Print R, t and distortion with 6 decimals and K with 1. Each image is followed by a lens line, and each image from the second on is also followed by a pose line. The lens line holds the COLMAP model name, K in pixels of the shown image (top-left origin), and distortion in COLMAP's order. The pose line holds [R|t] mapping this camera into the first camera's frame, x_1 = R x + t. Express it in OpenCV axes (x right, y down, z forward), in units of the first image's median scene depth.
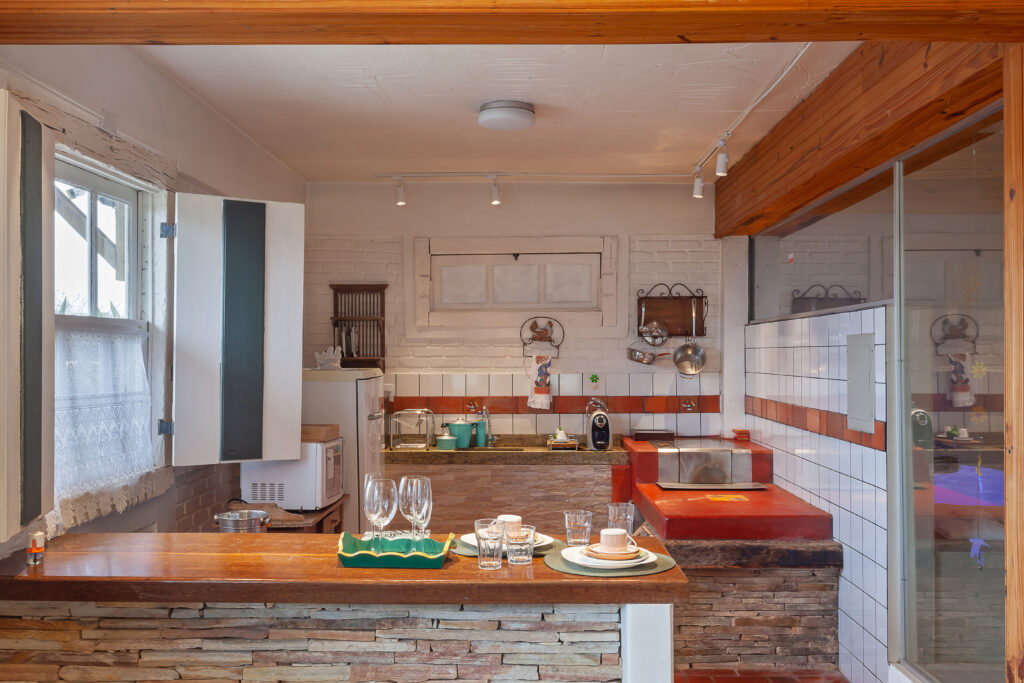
lens RADIAL K [[985.8, 0, 514.0], [0, 985.8, 353.8], [0, 0, 1]] dist [-0.004608, -0.010129]
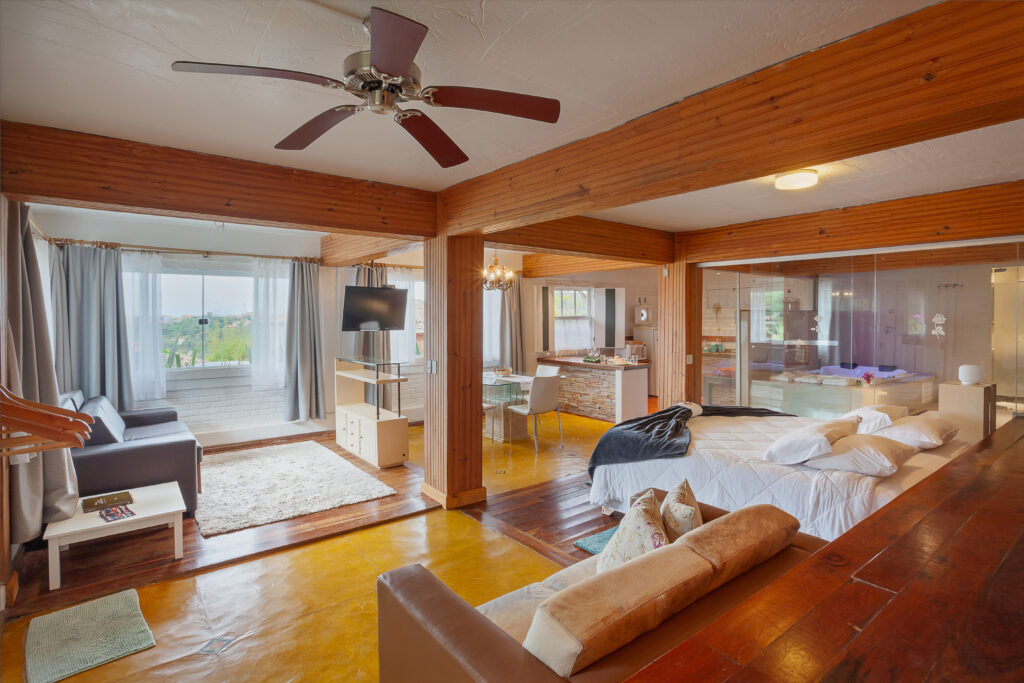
lens RADIAL K [[517.0, 0, 497.9], [0, 517.0, 327.9], [0, 0, 1]] dist [0.000635, 0.000254]
pose [[0.621464, 0.016746, -0.783264, 1.201170], [0.004159, 0.999687, 0.024673, -0.037477], [0.783432, -0.018591, 0.621200, -0.811751]]
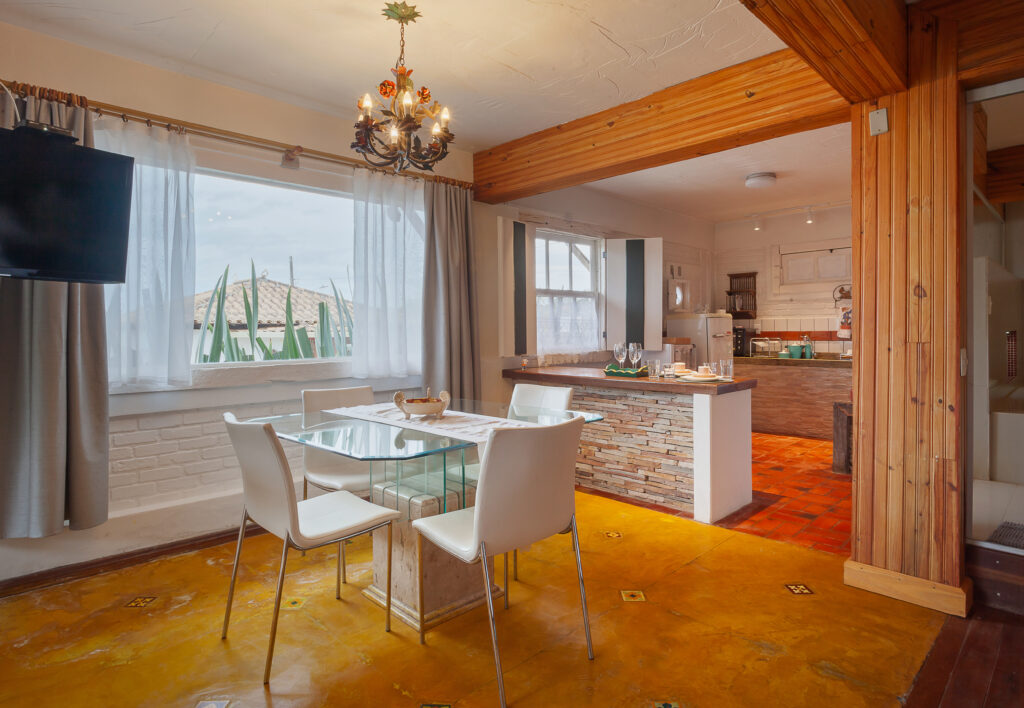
lens RADIAL K [[571.9, 0, 513.2], [0, 571.9, 329.5], [0, 0, 1]] dist [-0.006749, -0.000901]
pose [[0.718594, -0.001345, -0.695428, 0.459036], [0.003425, 0.999993, 0.001606, 0.056521], [0.695421, -0.003536, 0.718594, -0.181374]]
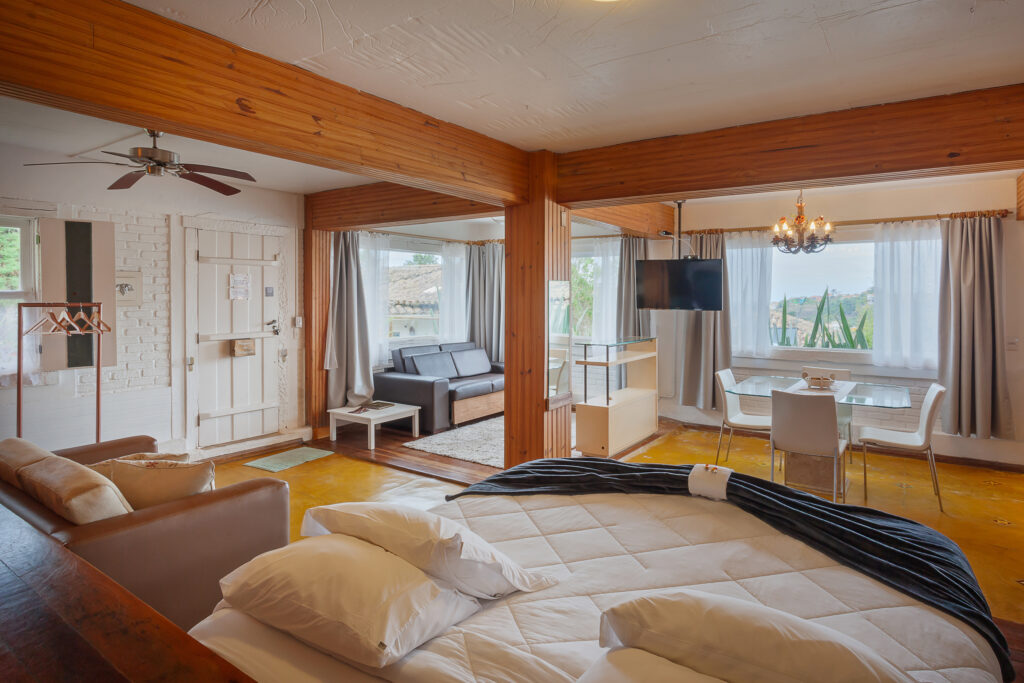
lens RADIAL K [[564.8, 0, 526.0], [0, 564.8, 302.9], [0, 0, 1]] dist [-0.004255, -0.000423]
pose [[-0.541528, 0.013166, -0.840580, 1.198492], [0.001329, 0.999890, 0.014805, -0.031976], [0.840682, 0.006900, -0.541486, 0.314506]]
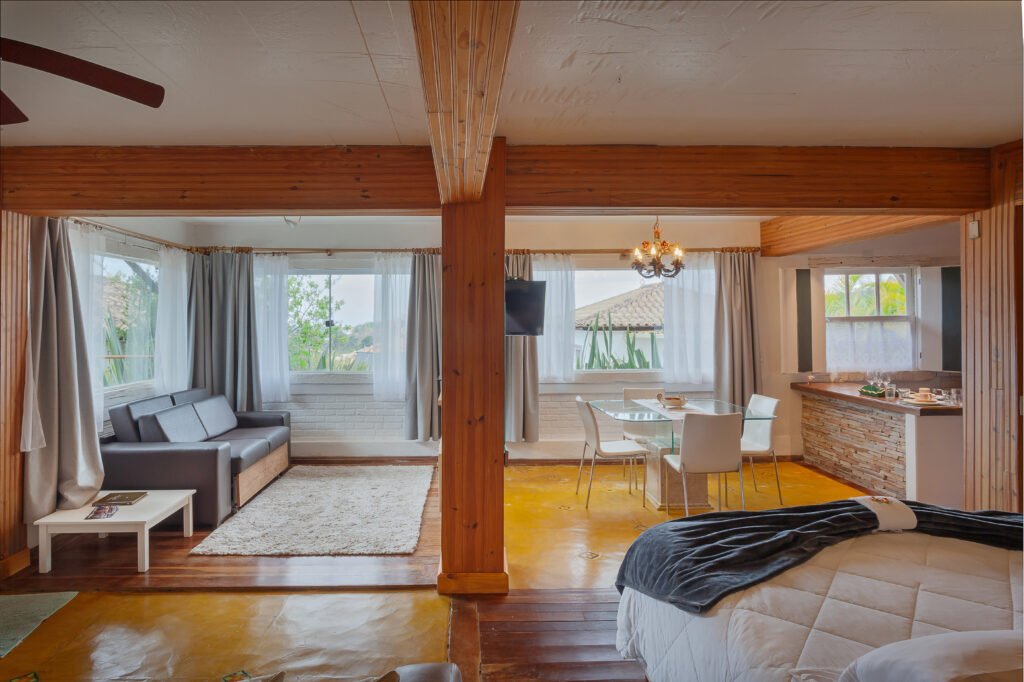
lens RADIAL K [[615.0, 0, 466.3], [0, 615.0, 314.8], [0, 0, 1]] dist [-0.007722, 0.002216]
pose [[0.033896, -0.005009, -0.999413, 1.197693], [0.008092, 0.999956, -0.004737, -0.034933], [0.999393, -0.007927, 0.033935, -0.266108]]
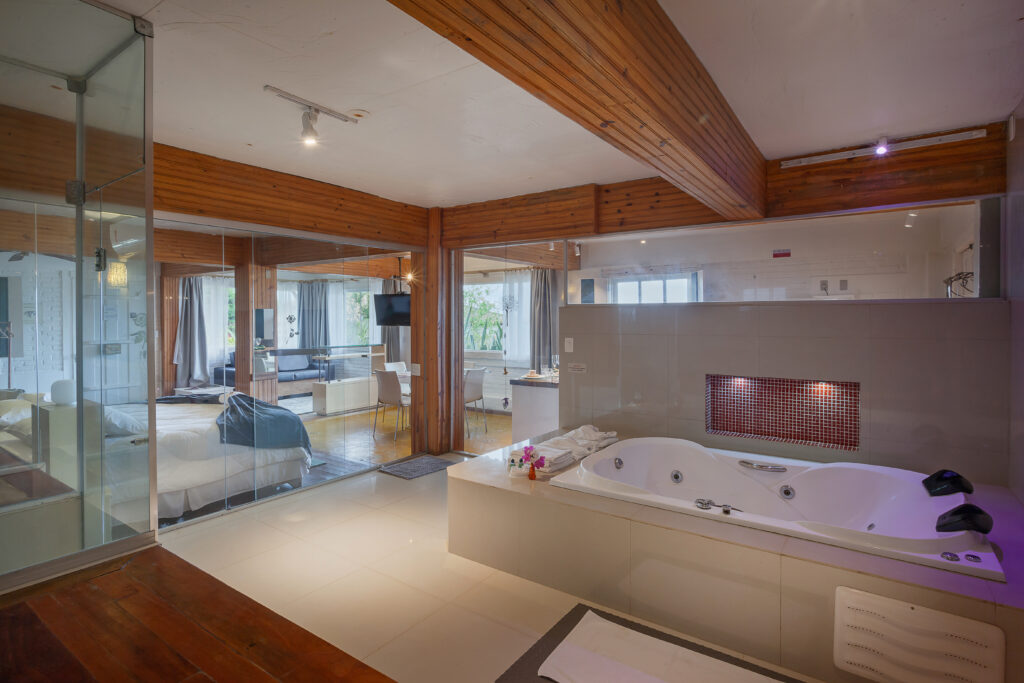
lens RADIAL K [[514.2, 0, 511.1], [0, 514.2, 319.4], [0, 0, 1]] dist [-0.000402, 0.000247]
pose [[-0.561159, 0.006198, -0.827685, 1.232202], [0.004137, 0.999980, 0.004683, -0.026805], [0.827698, -0.000796, -0.561174, 1.417237]]
